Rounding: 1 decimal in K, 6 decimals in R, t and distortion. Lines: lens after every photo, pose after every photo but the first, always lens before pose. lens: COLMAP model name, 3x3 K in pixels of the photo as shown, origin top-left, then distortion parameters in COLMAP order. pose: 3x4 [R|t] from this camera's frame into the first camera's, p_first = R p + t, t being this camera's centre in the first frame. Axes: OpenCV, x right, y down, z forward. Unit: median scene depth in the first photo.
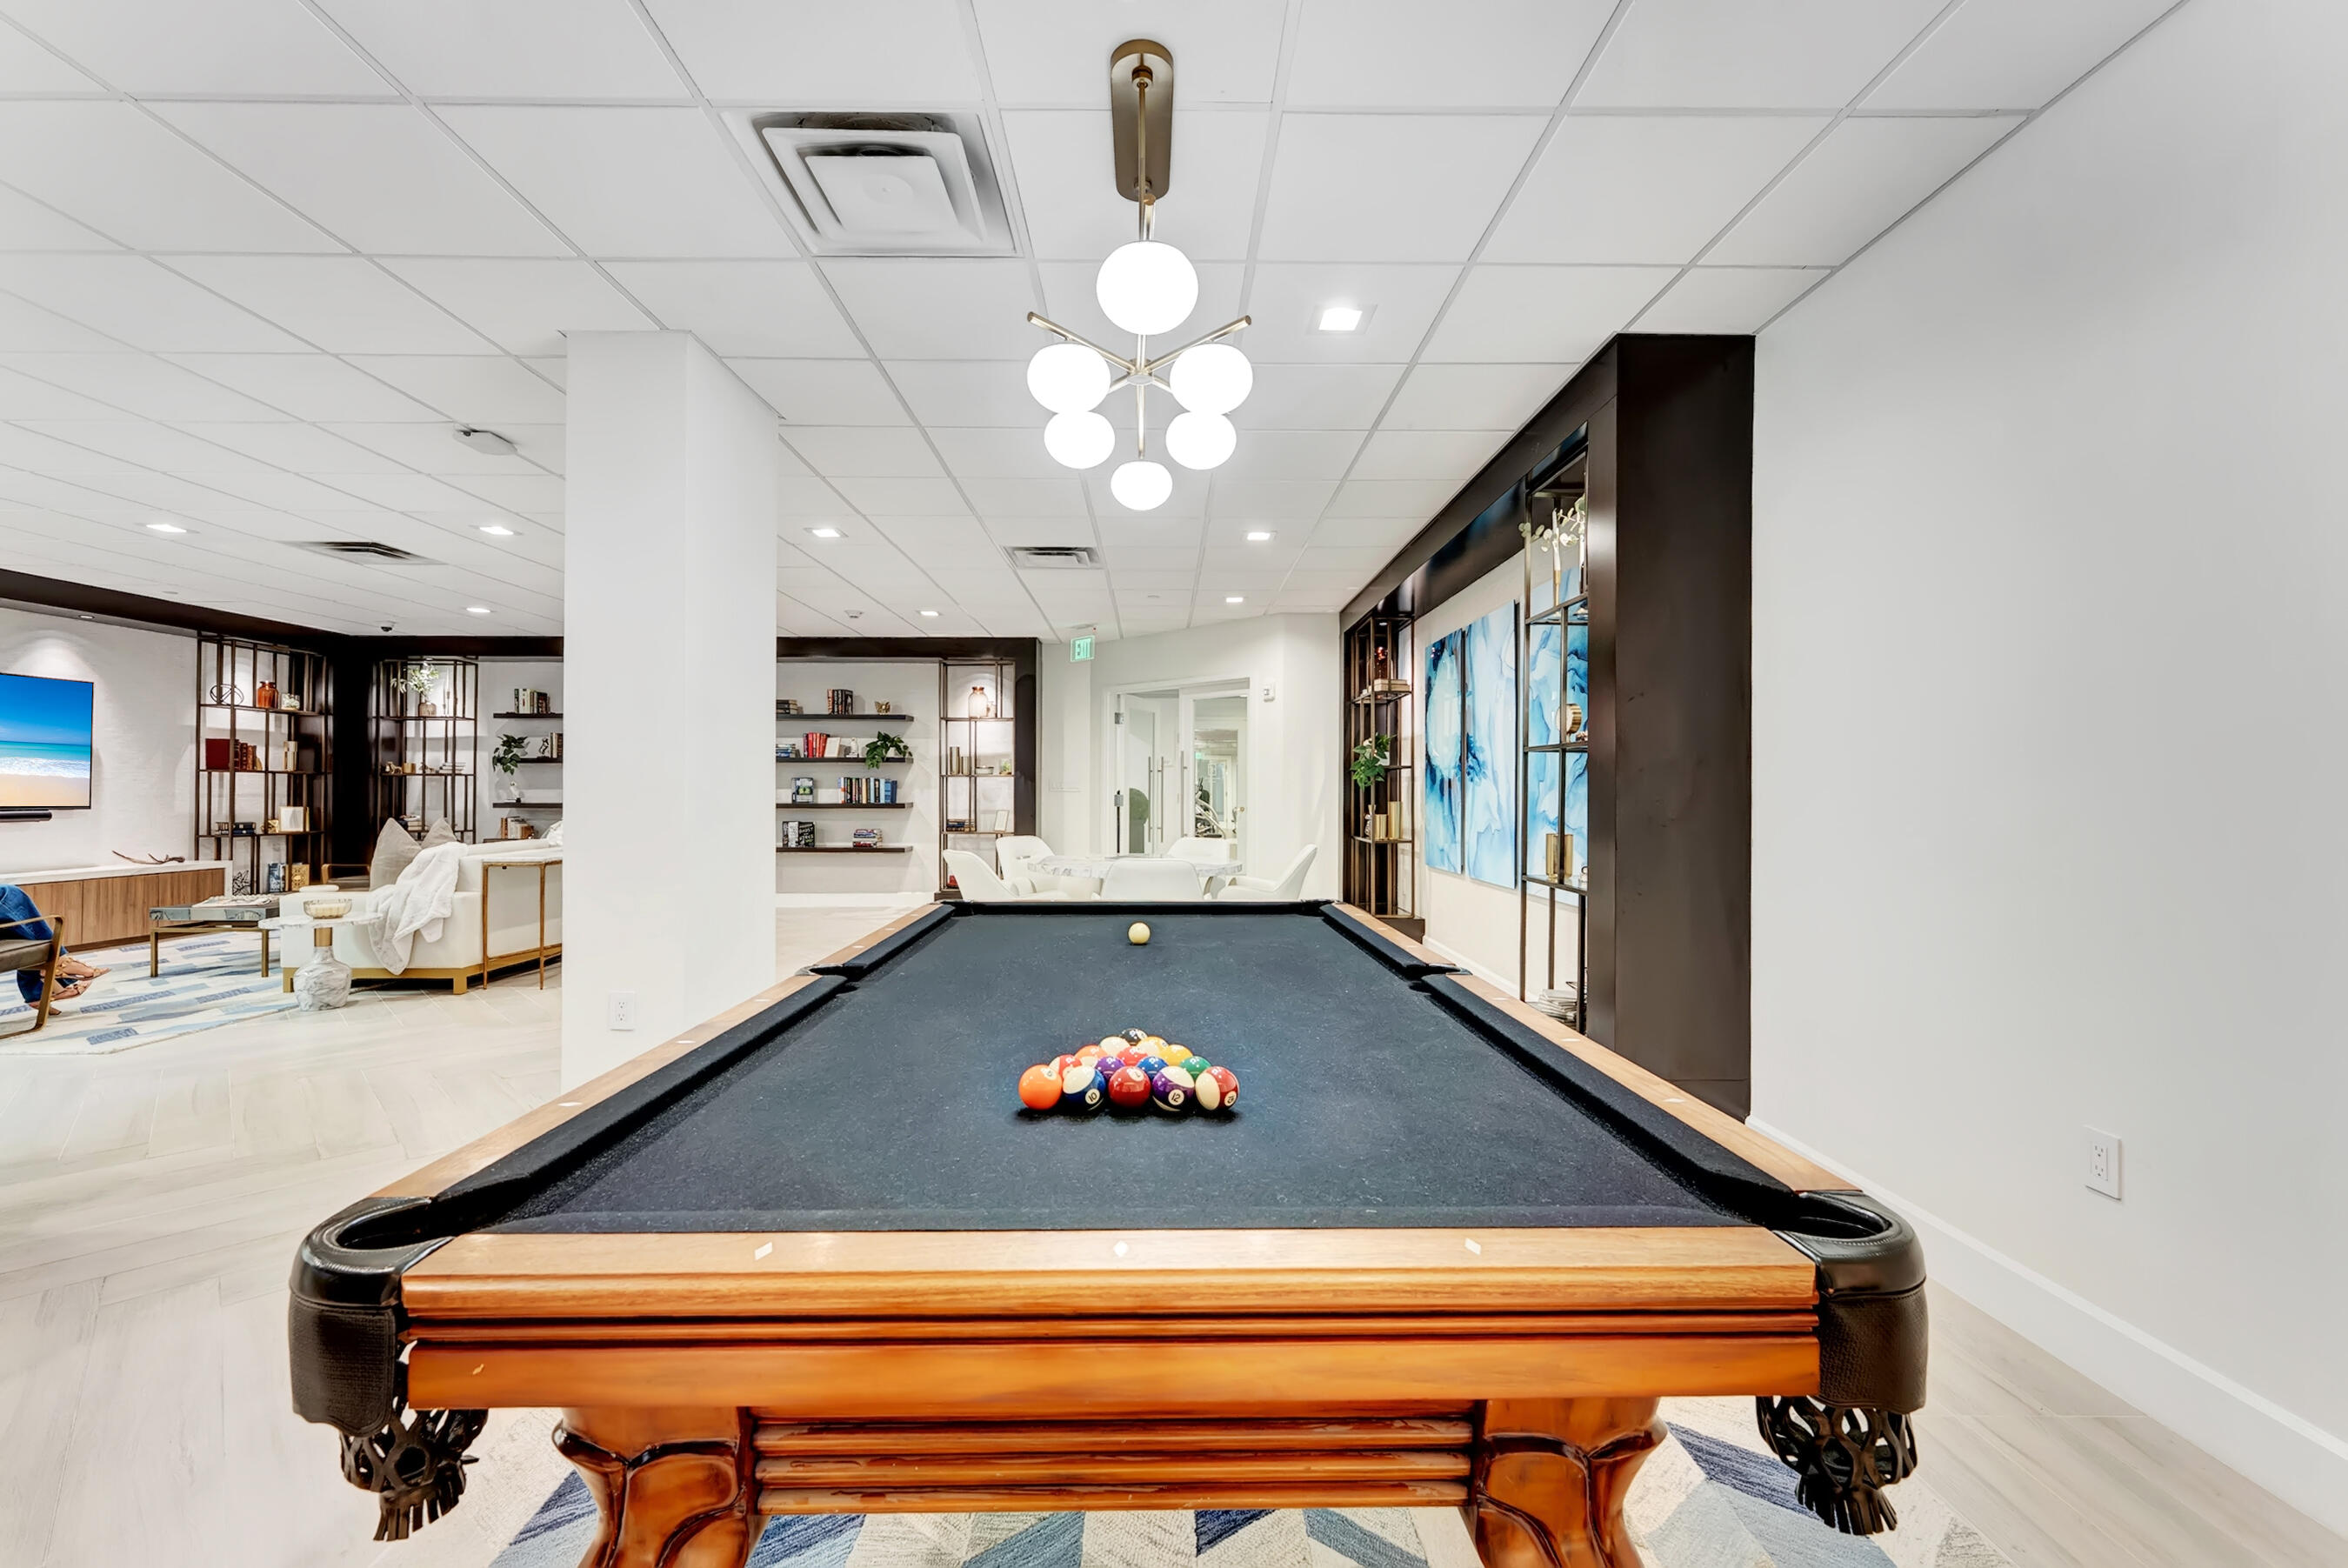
lens RADIAL K [[967.7, 0, 1172.5], [0, 967.7, 792.5], [0, 0, 1]] dist [0.000431, -0.000063]
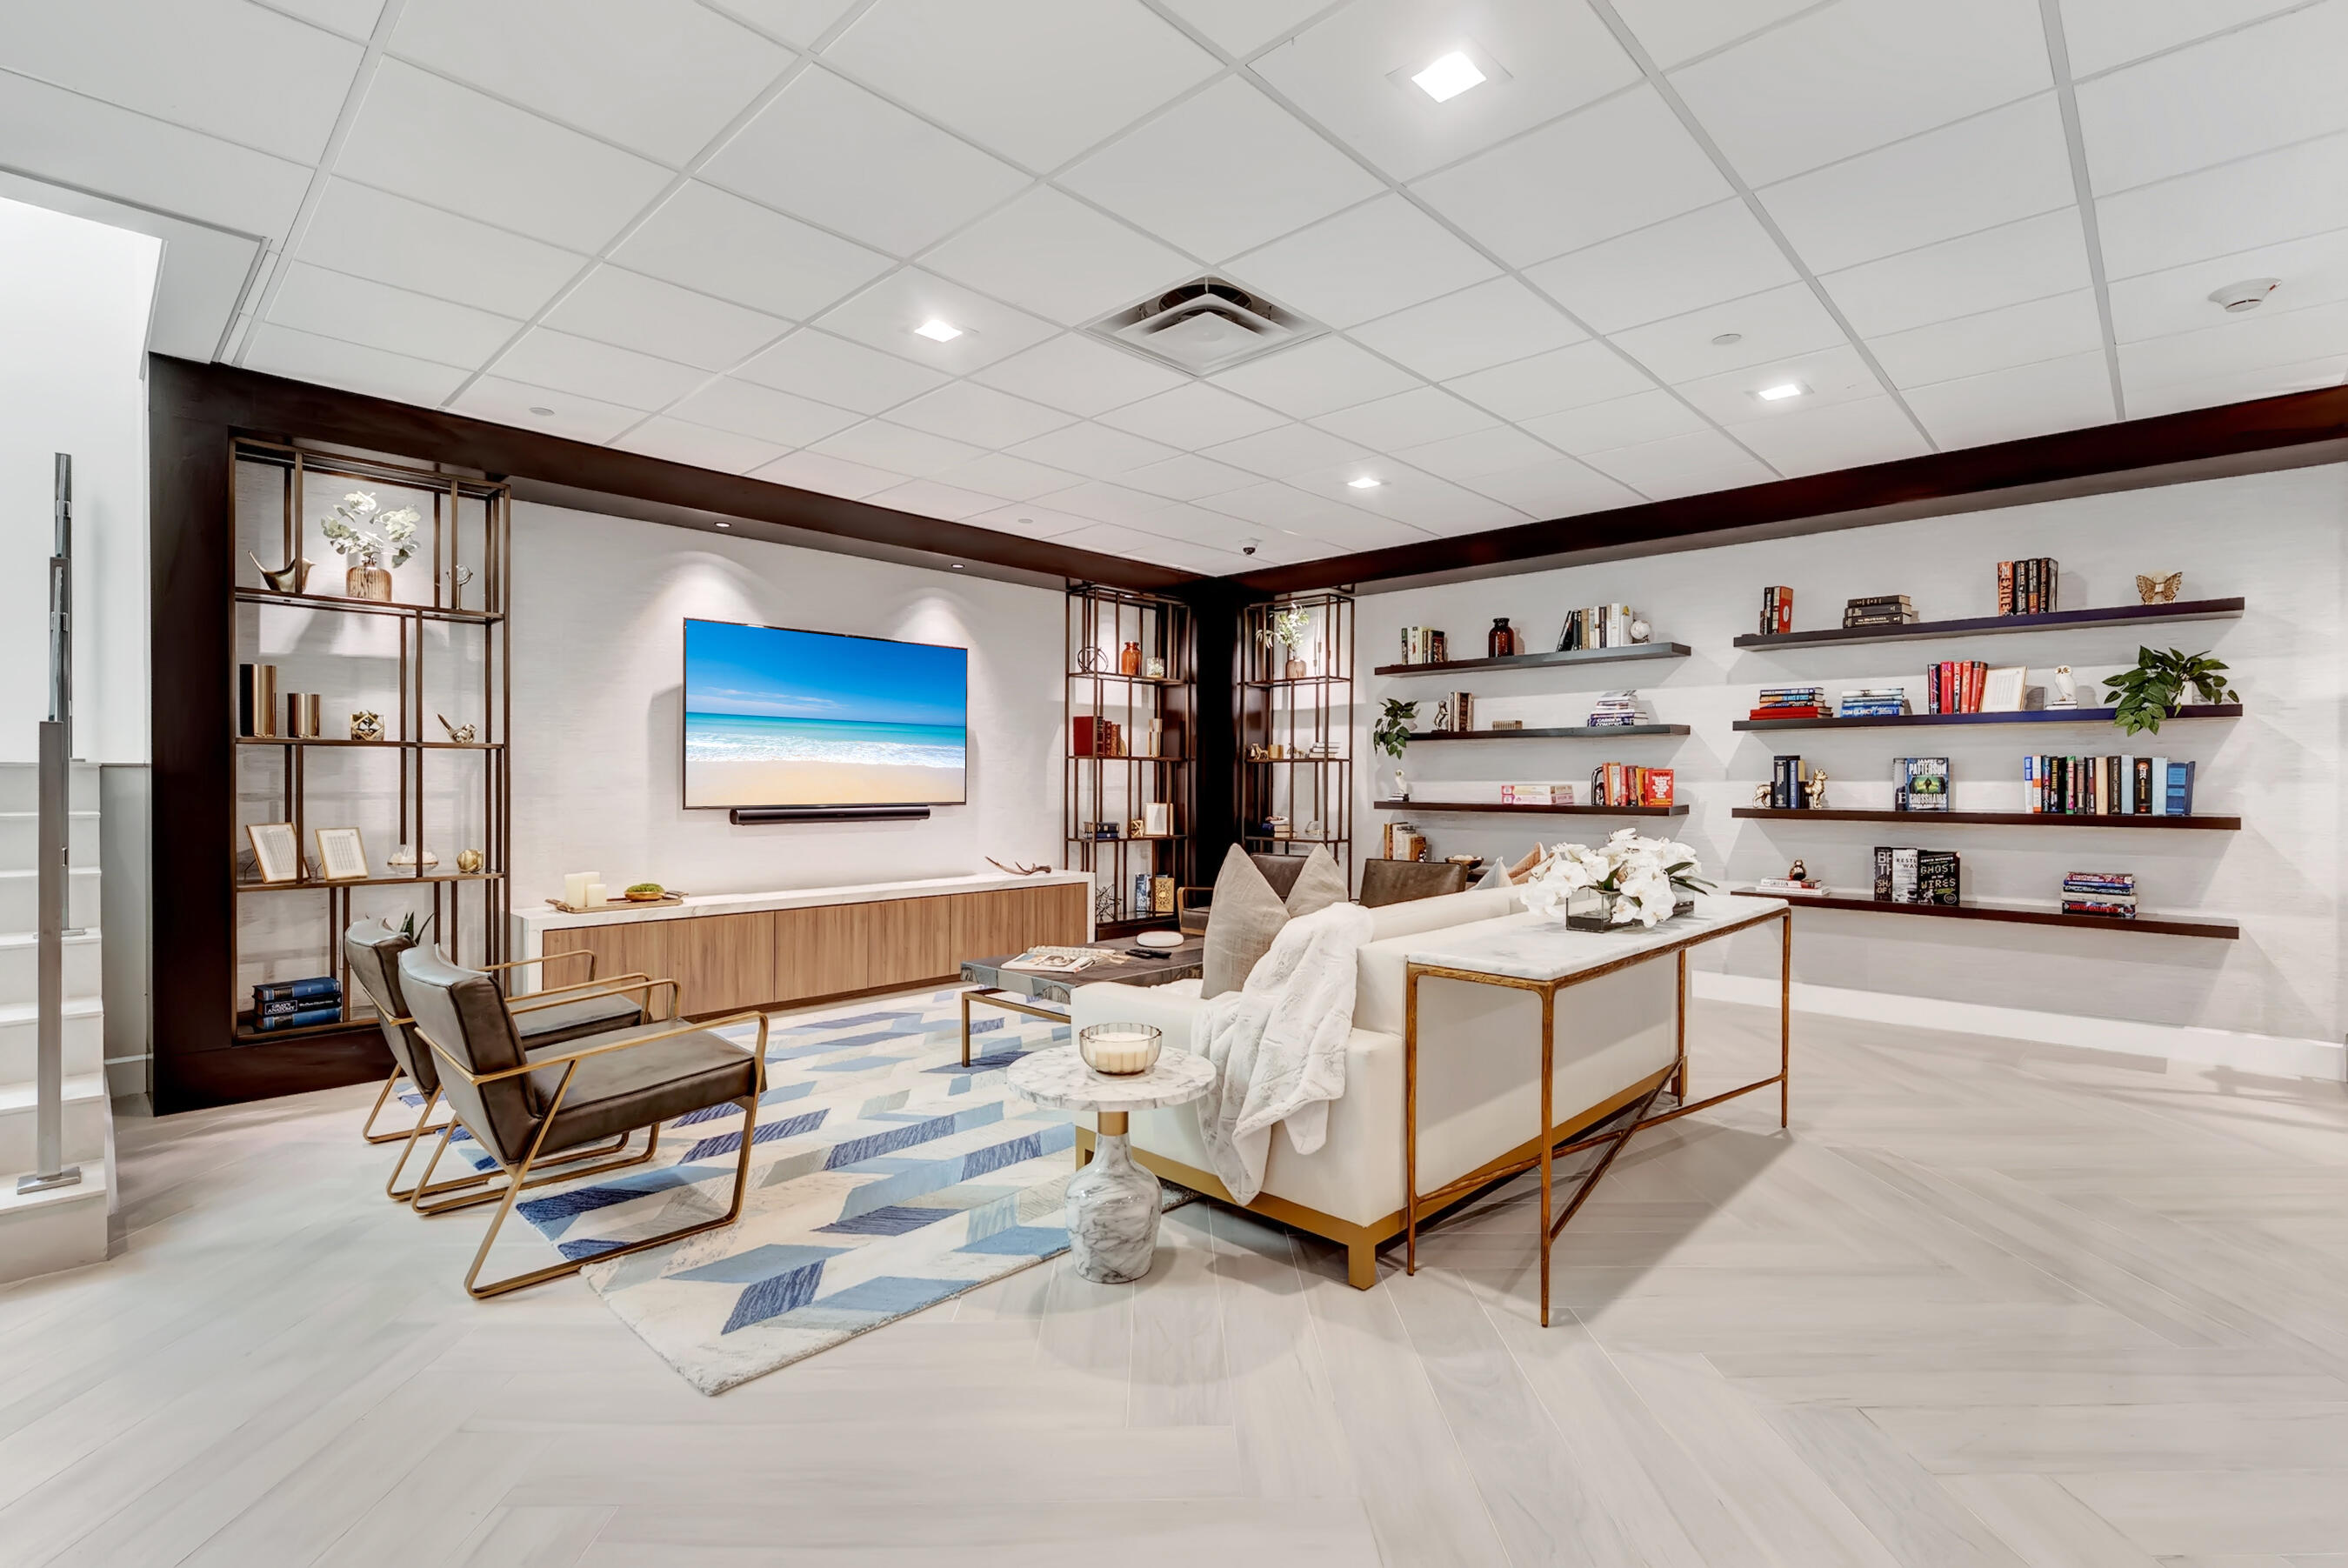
lens RADIAL K [[1068.7, 0, 1169.1], [0, 1068.7, 785.7], [0, 0, 1]] dist [0.000750, 0.000046]
pose [[0.716094, 0.004230, -0.697991, -0.288695], [-0.002404, 0.999991, 0.003593, -0.002385], [0.698000, -0.000895, 0.716097, 0.373109]]
